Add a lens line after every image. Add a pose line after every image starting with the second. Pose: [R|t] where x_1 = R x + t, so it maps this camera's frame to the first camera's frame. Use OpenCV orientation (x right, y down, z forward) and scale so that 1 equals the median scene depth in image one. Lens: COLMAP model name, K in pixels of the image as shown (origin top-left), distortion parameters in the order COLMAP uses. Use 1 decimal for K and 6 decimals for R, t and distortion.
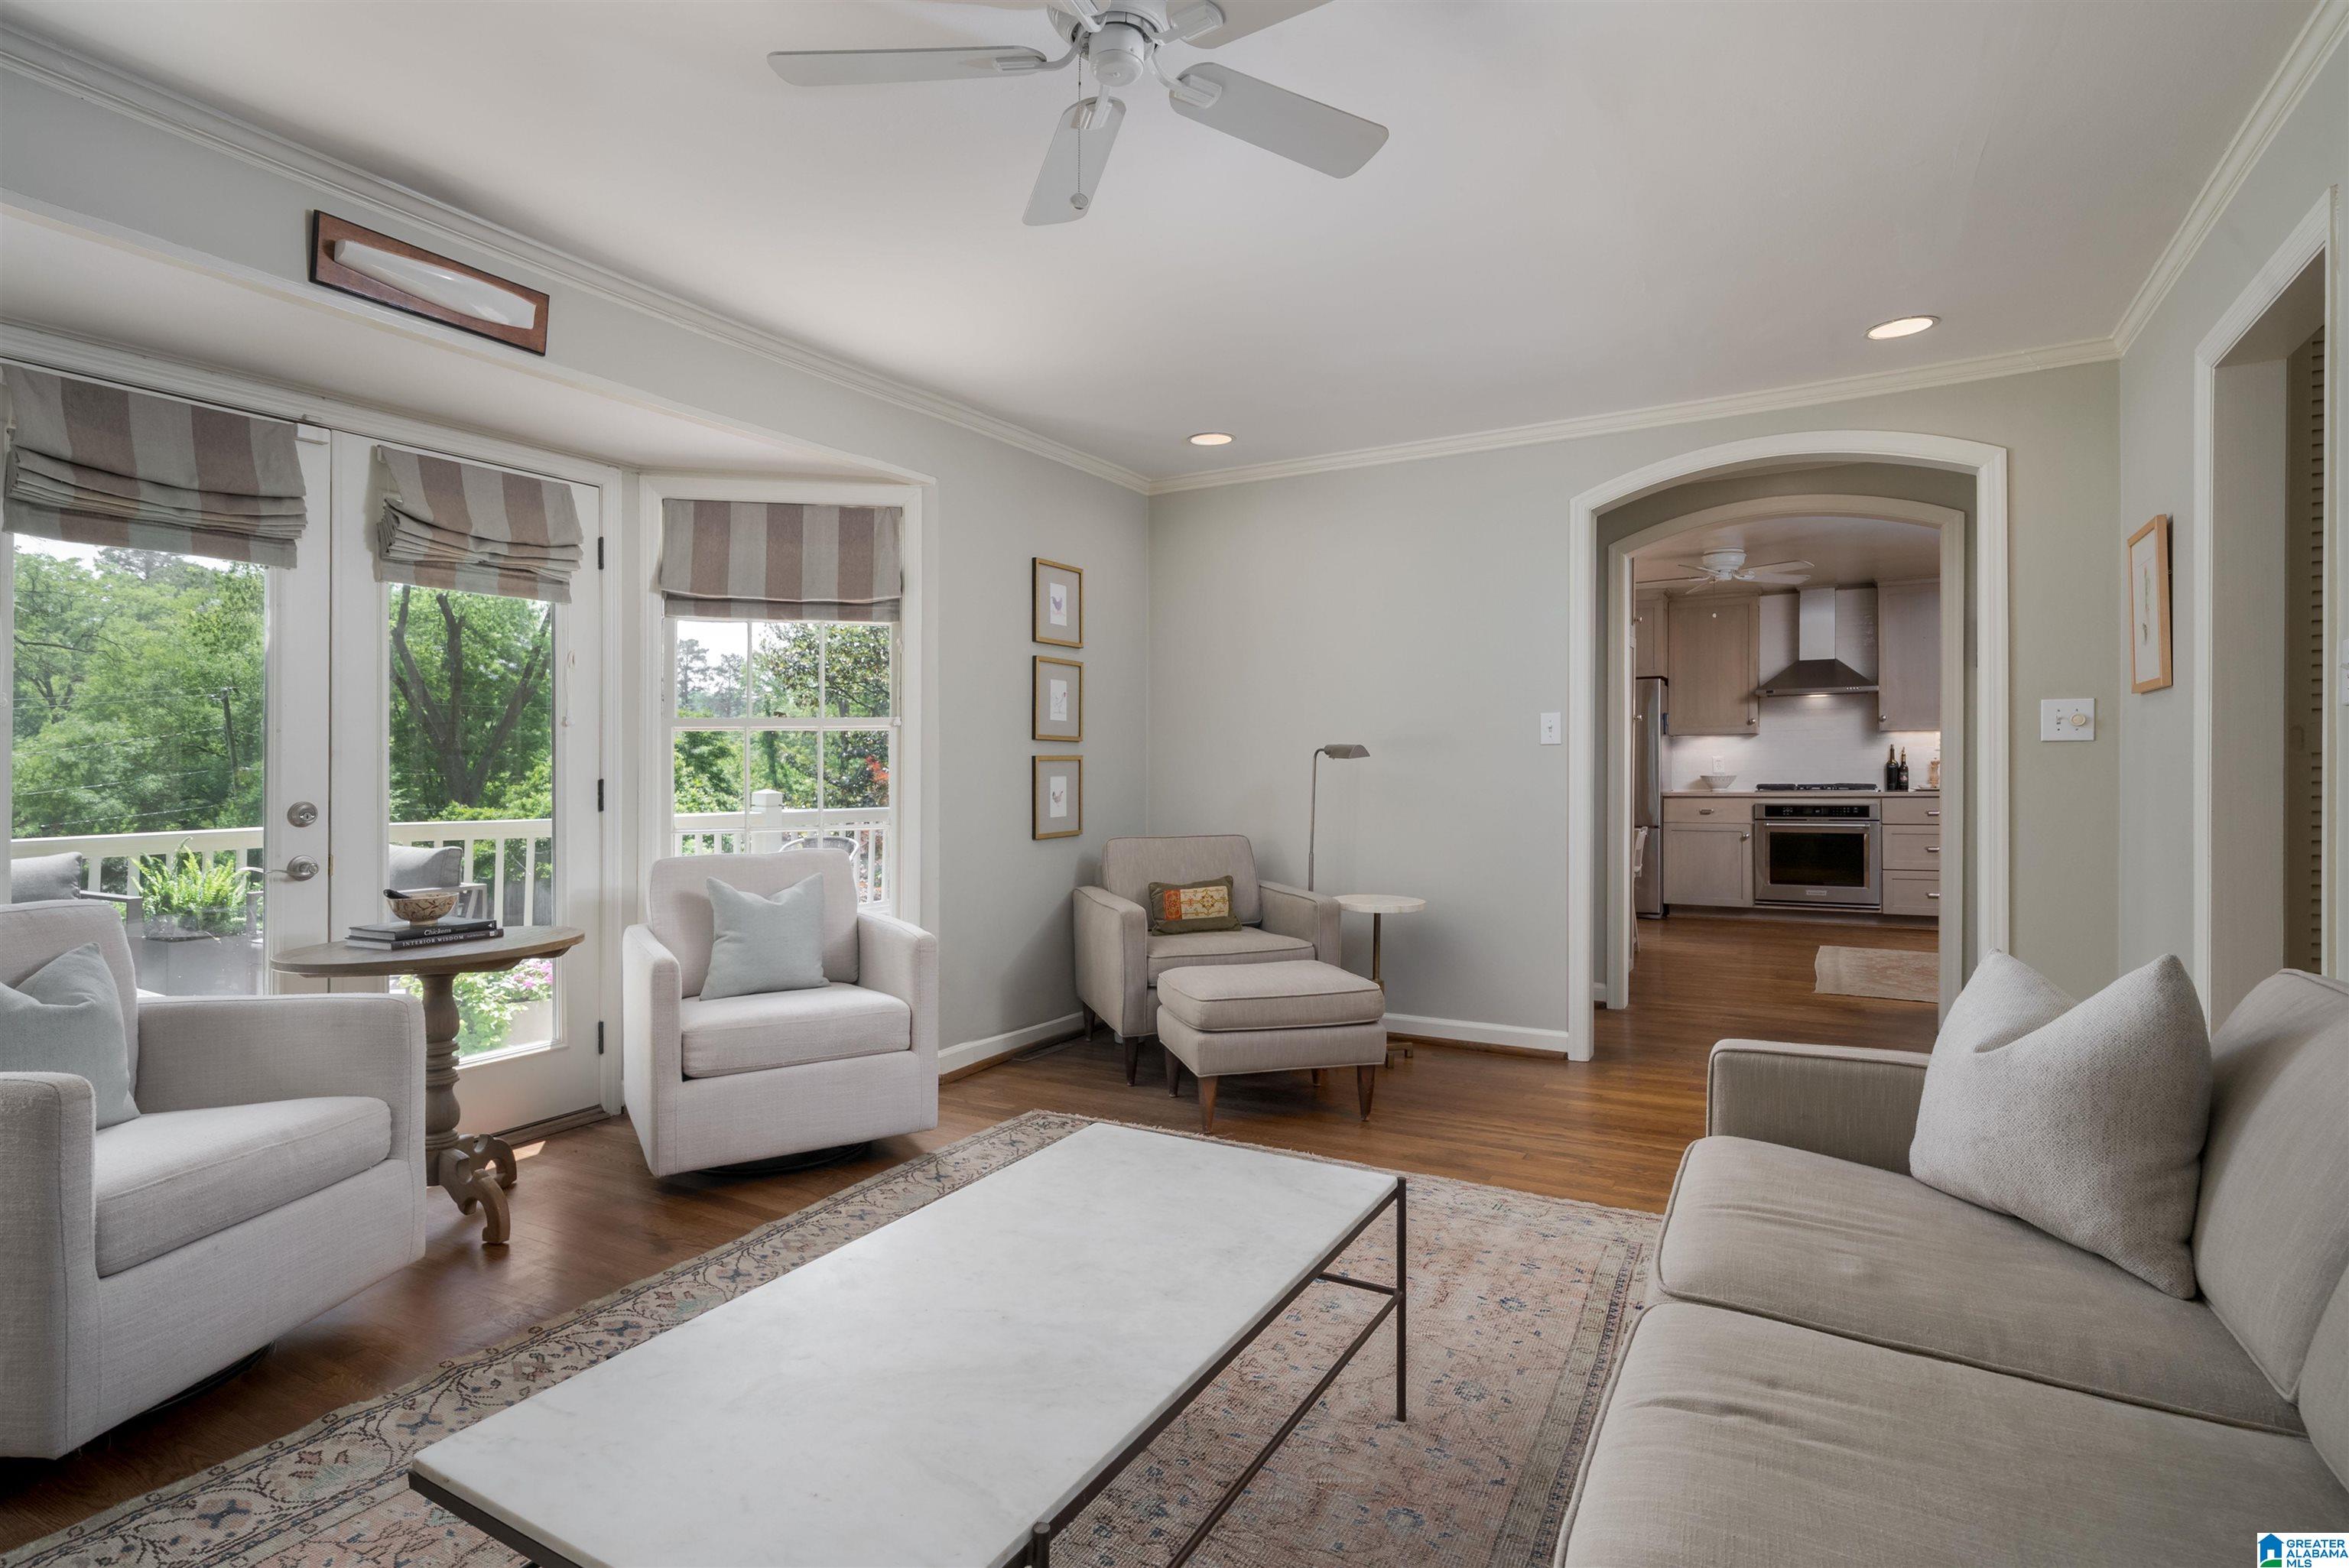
lens RADIAL K [[1170.5, 0, 1176.1], [0, 1170.5, 791.1], [0, 0, 1]] dist [-0.000024, -0.000392]
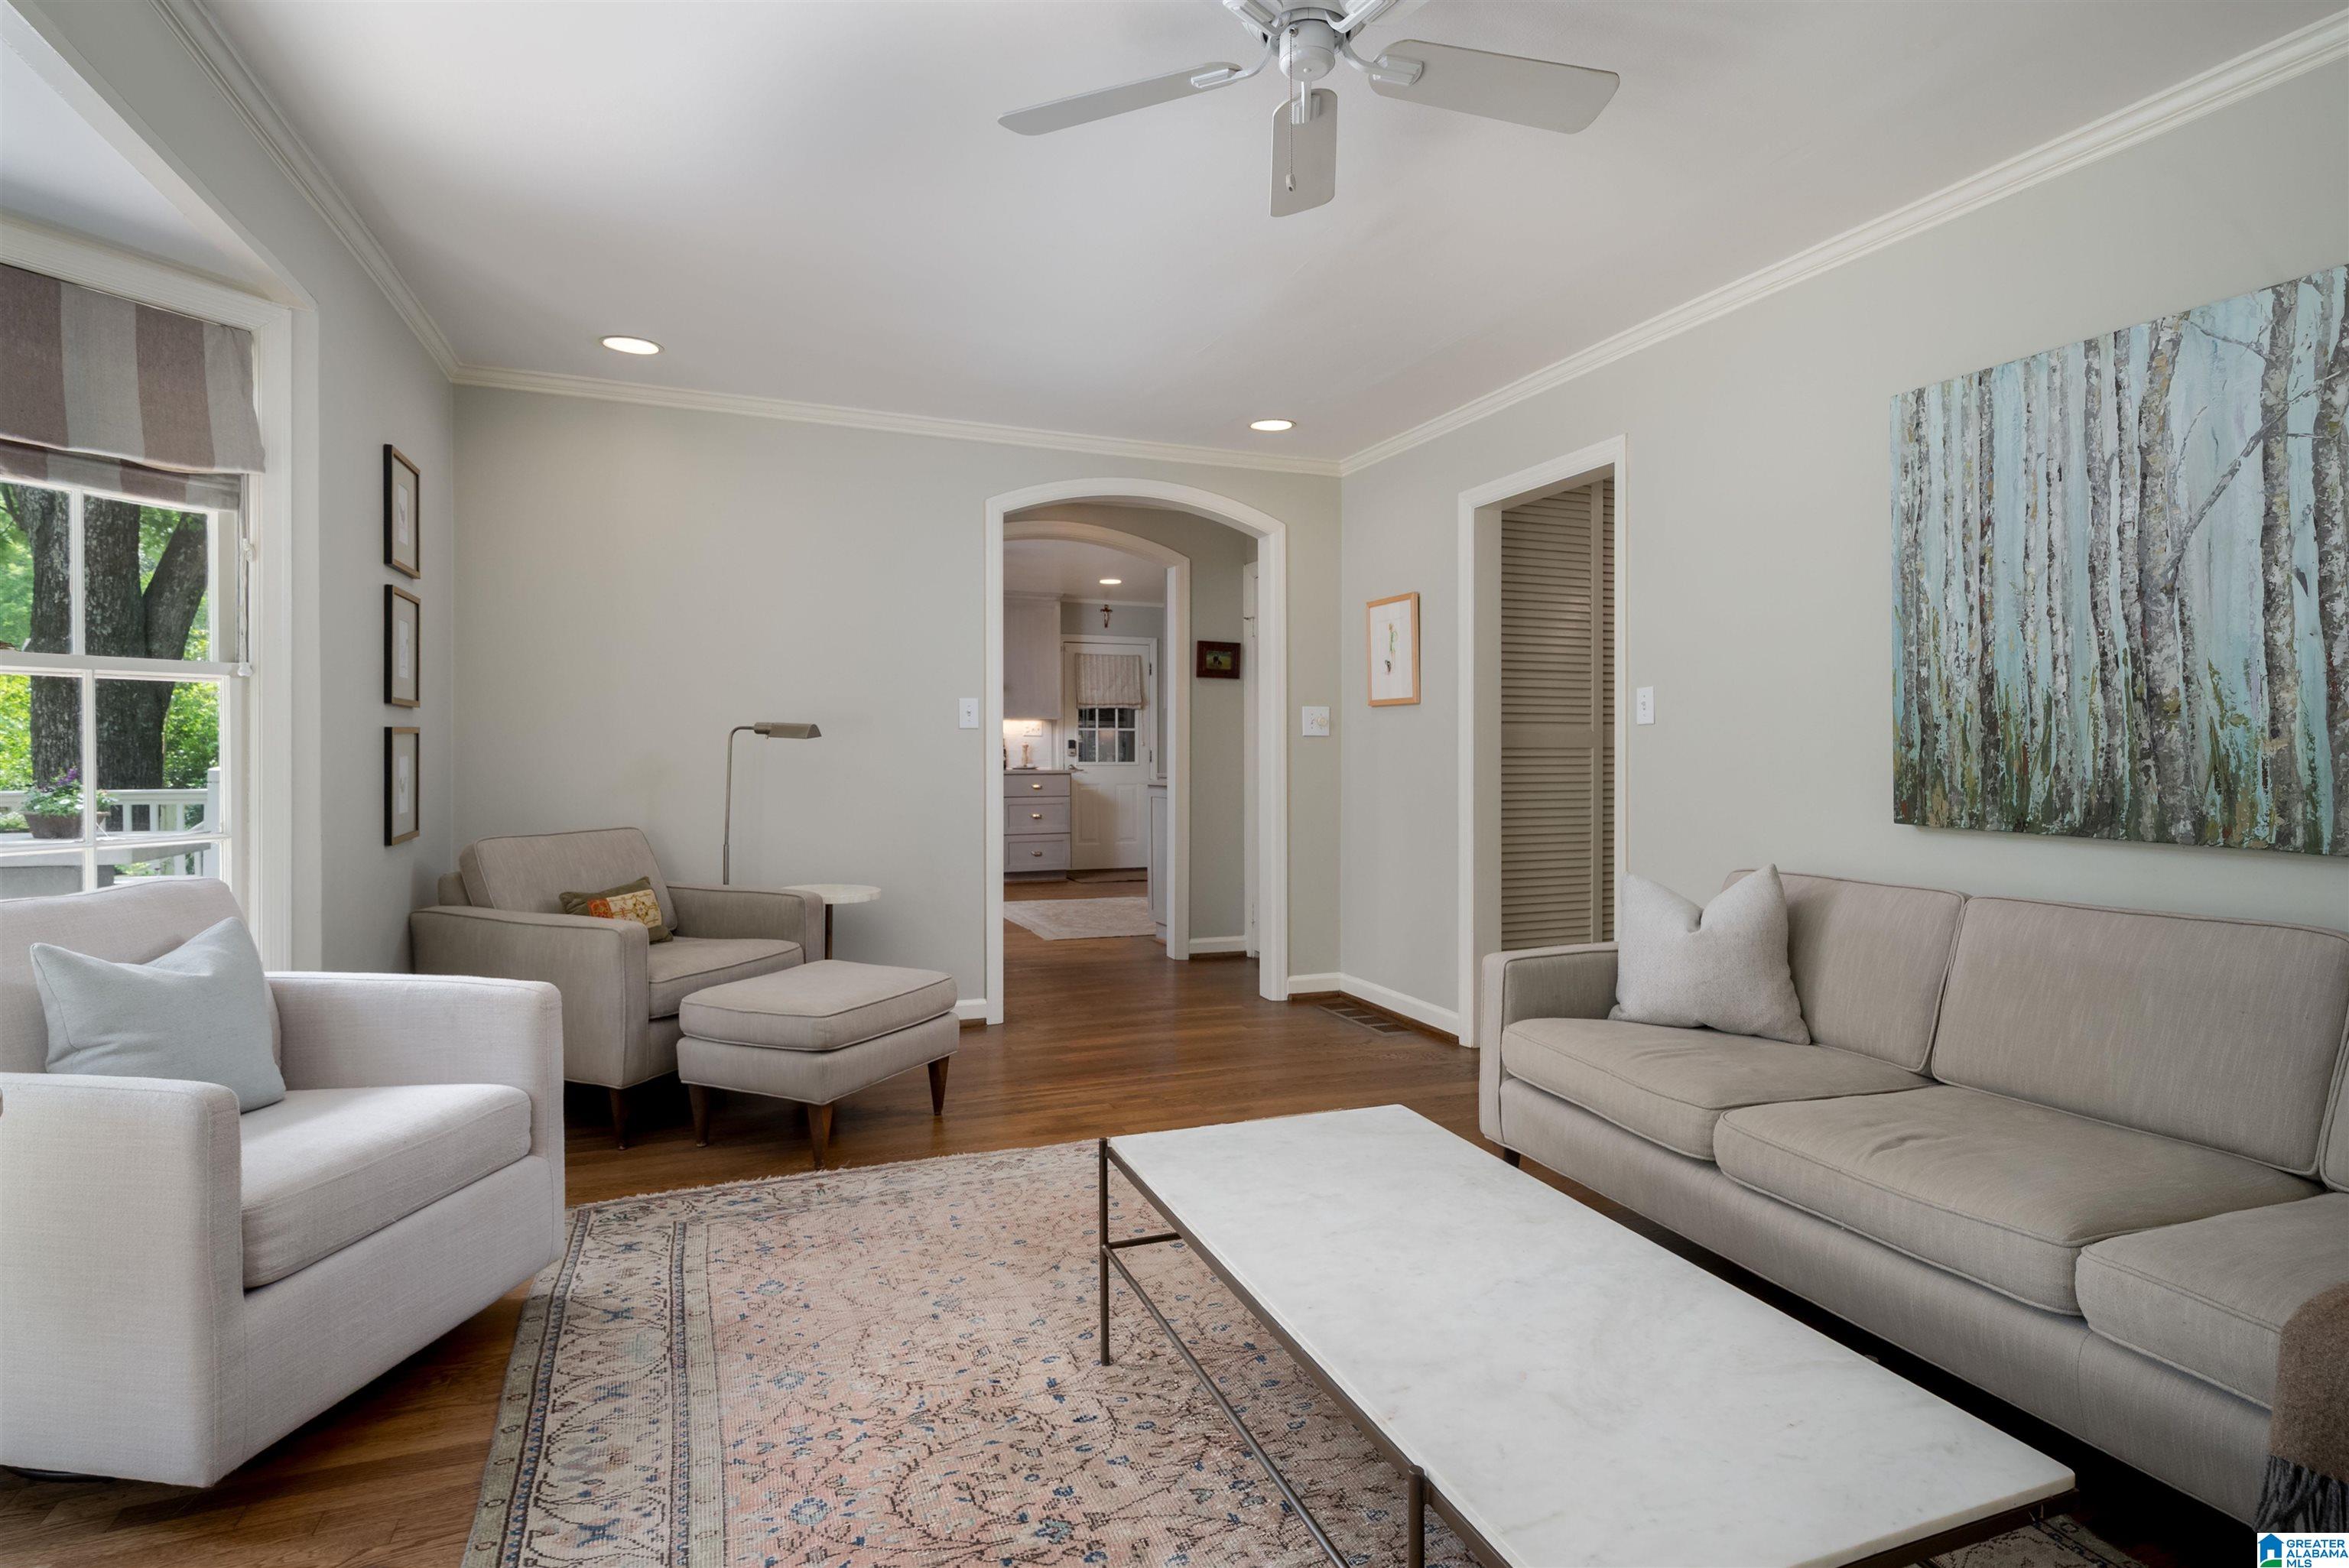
lens RADIAL K [[1170.5, 0, 1183.9], [0, 1170.5, 769.9], [0, 0, 1]] dist [-0.000024, -0.000392]
pose [[0.621742, -0.004246, 0.783211, -0.463831], [0.003434, 0.999990, 0.002696, -0.005616], [-0.783215, 0.001013, 0.621751, 0.234375]]
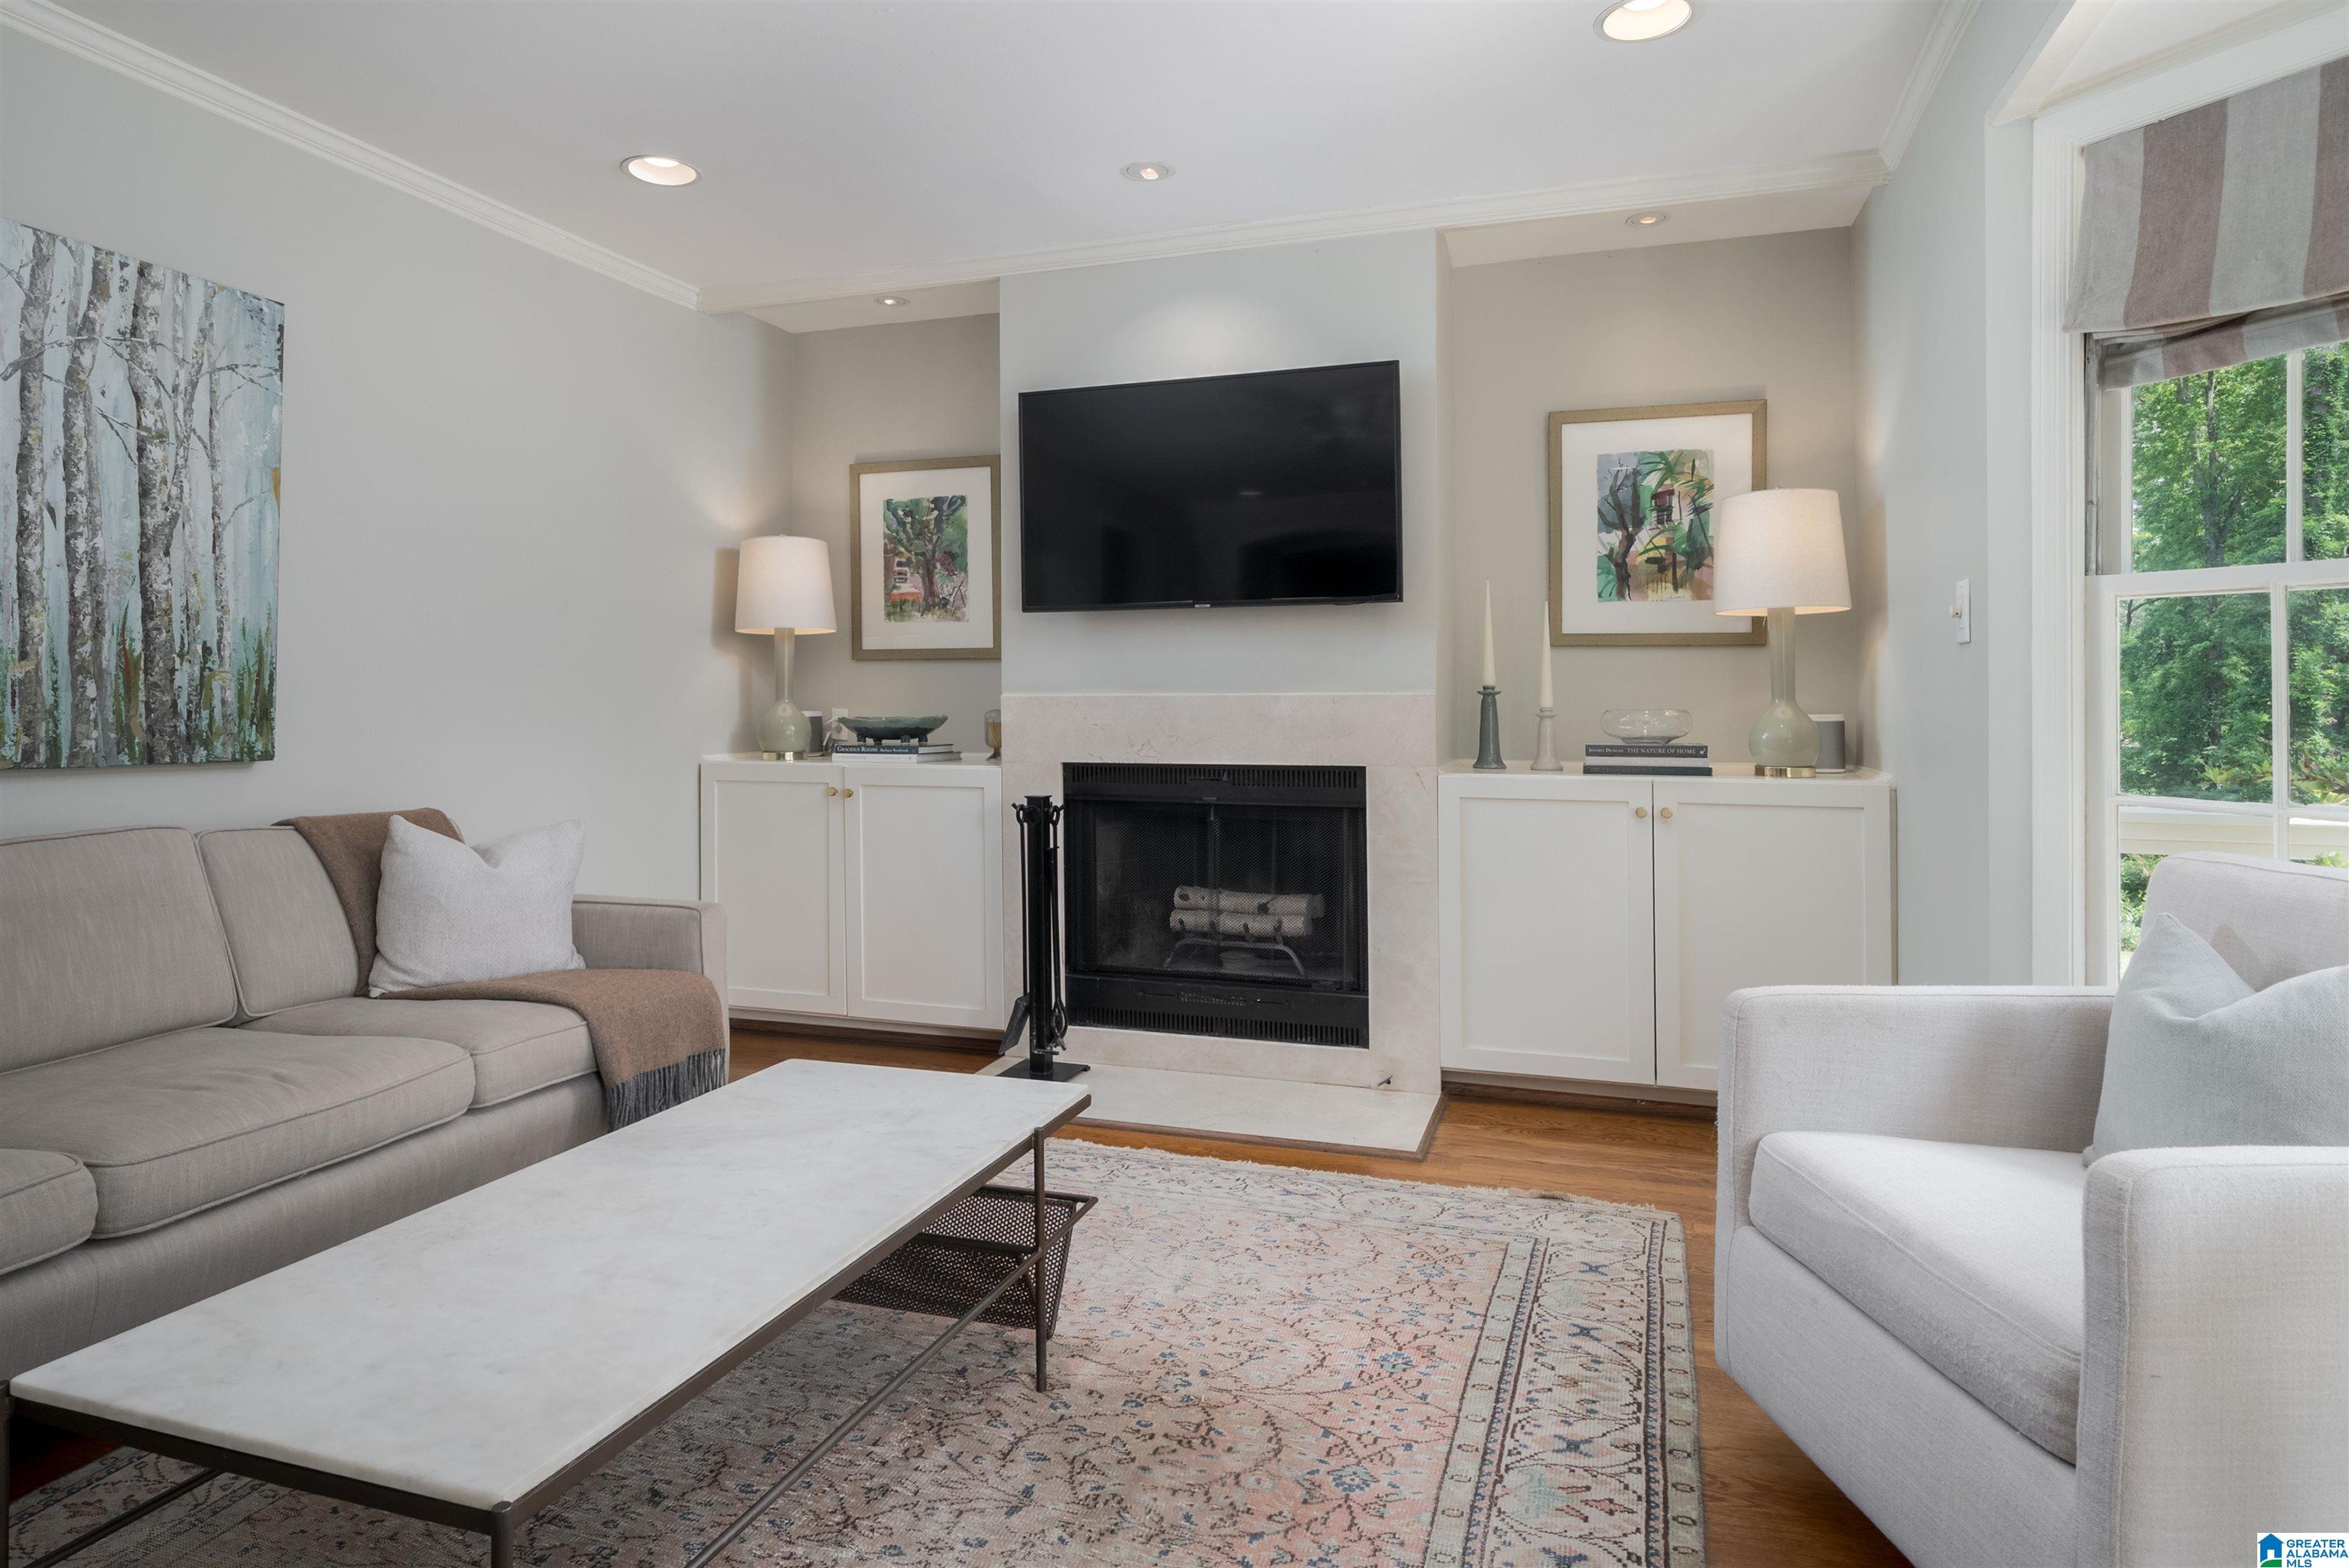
lens RADIAL K [[1279.5, 0, 1213.1], [0, 1279.5, 688.7], [0, 0, 1]] dist [0.002022, -0.000754]
pose [[-0.982002, 0.004307, -0.188821, -0.156270], [0.003415, 0.999981, 0.005050, -0.004446], [0.188839, 0.004315, -0.981999, 0.919928]]
